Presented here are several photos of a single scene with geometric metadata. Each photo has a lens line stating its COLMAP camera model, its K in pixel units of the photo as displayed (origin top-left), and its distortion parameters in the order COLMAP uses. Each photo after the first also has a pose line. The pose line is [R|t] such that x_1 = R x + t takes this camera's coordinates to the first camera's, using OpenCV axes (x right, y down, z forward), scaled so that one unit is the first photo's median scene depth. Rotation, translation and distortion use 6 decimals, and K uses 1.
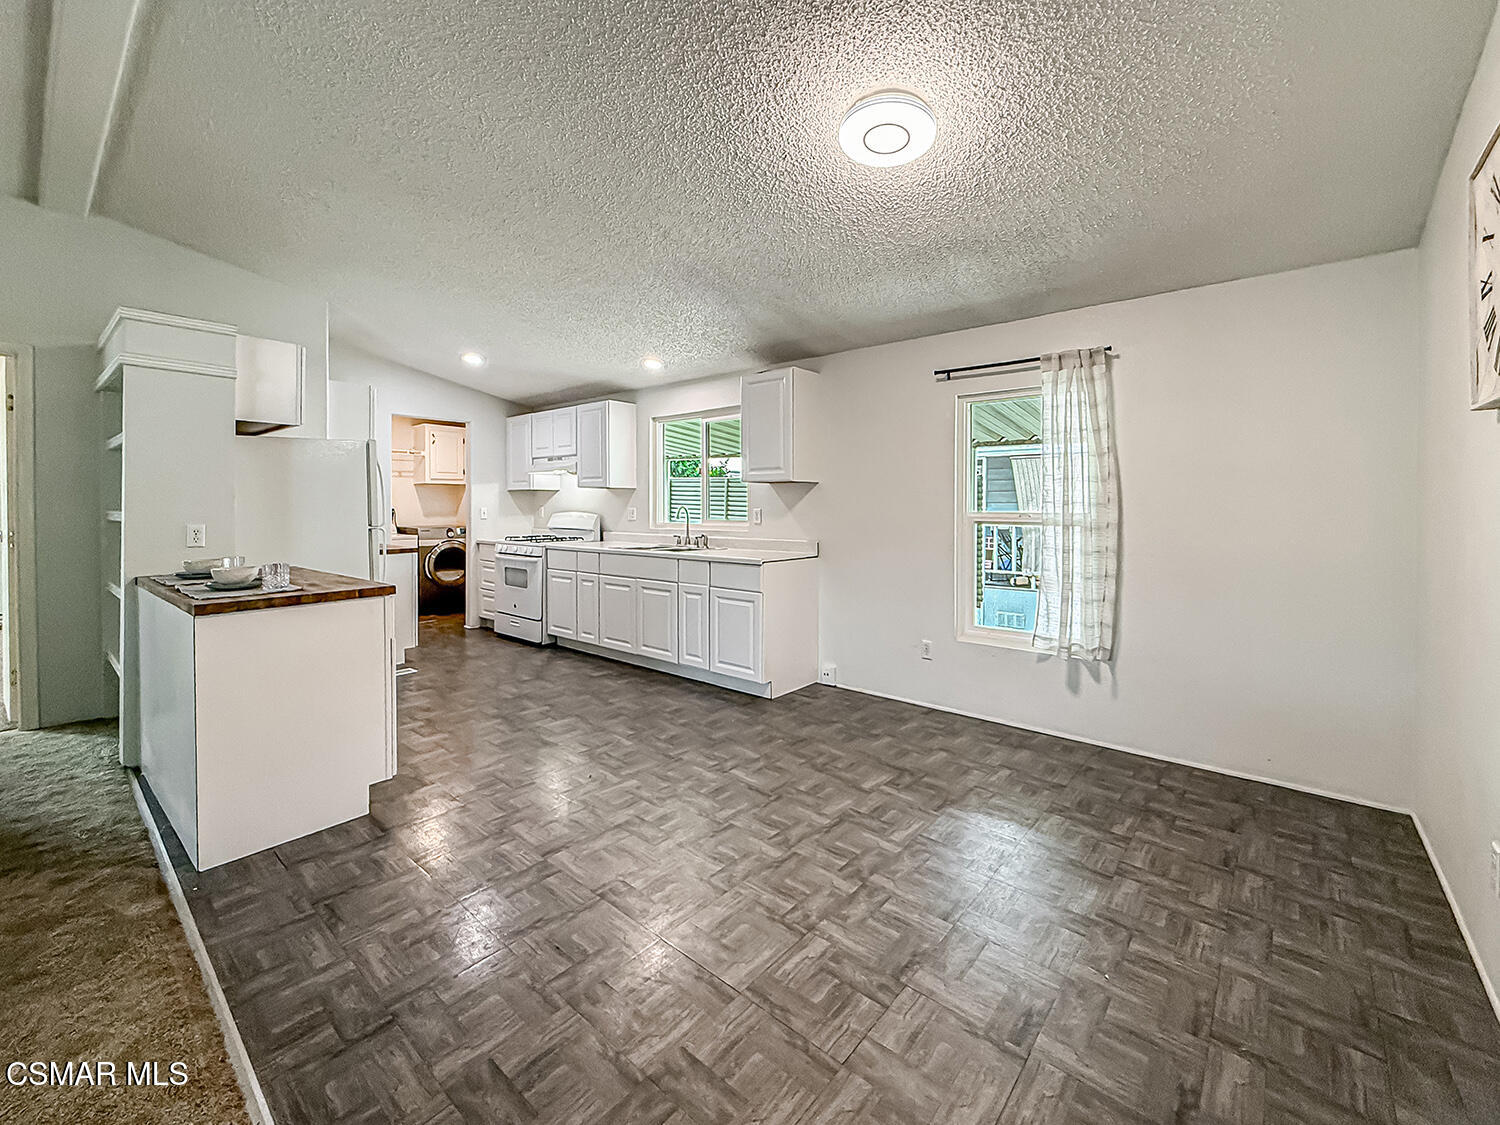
lens RADIAL K [[610.9, 0, 748.7], [0, 610.9, 508.2], [0, 0, 1]] dist [-0.000398, 0.000019]
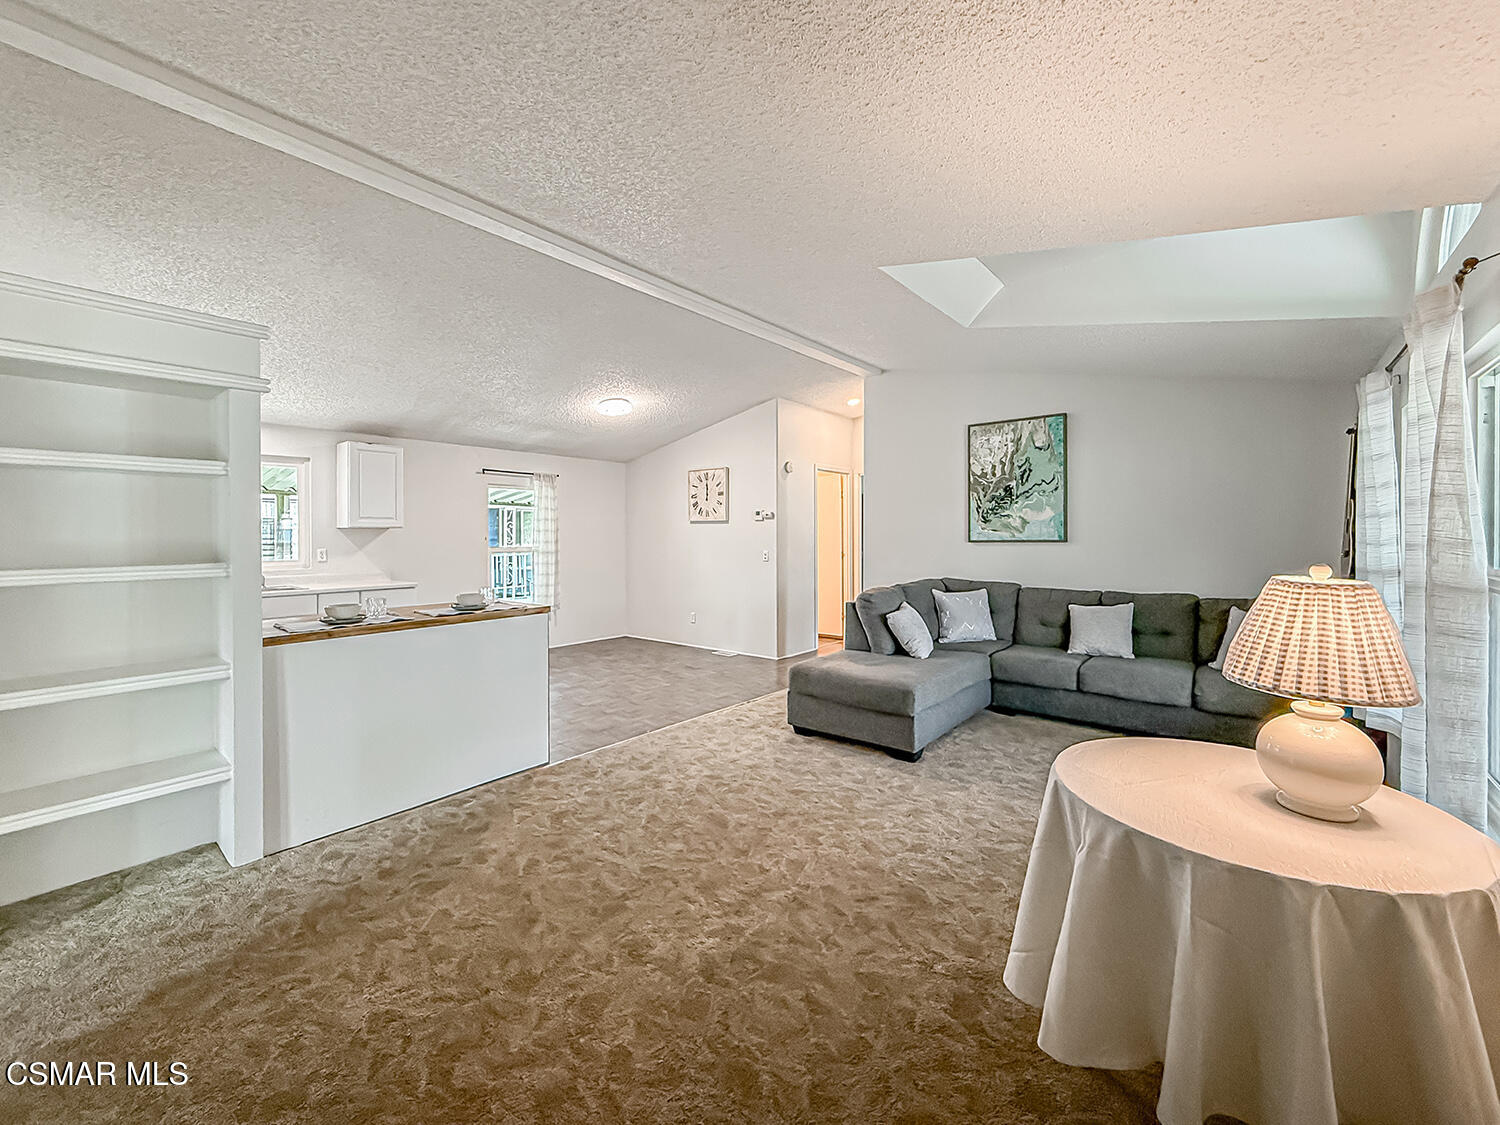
lens RADIAL K [[605.6, 0, 748.5], [0, 605.6, 539.6], [0, 0, 1]] dist [0.000018, -0.000002]
pose [[-0.019428, -0.000200, 0.999811, -1.648973], [0.017244, 0.999851, 0.000535, -0.005478], [-0.999663, 0.017251, -0.019421, 0.300735]]
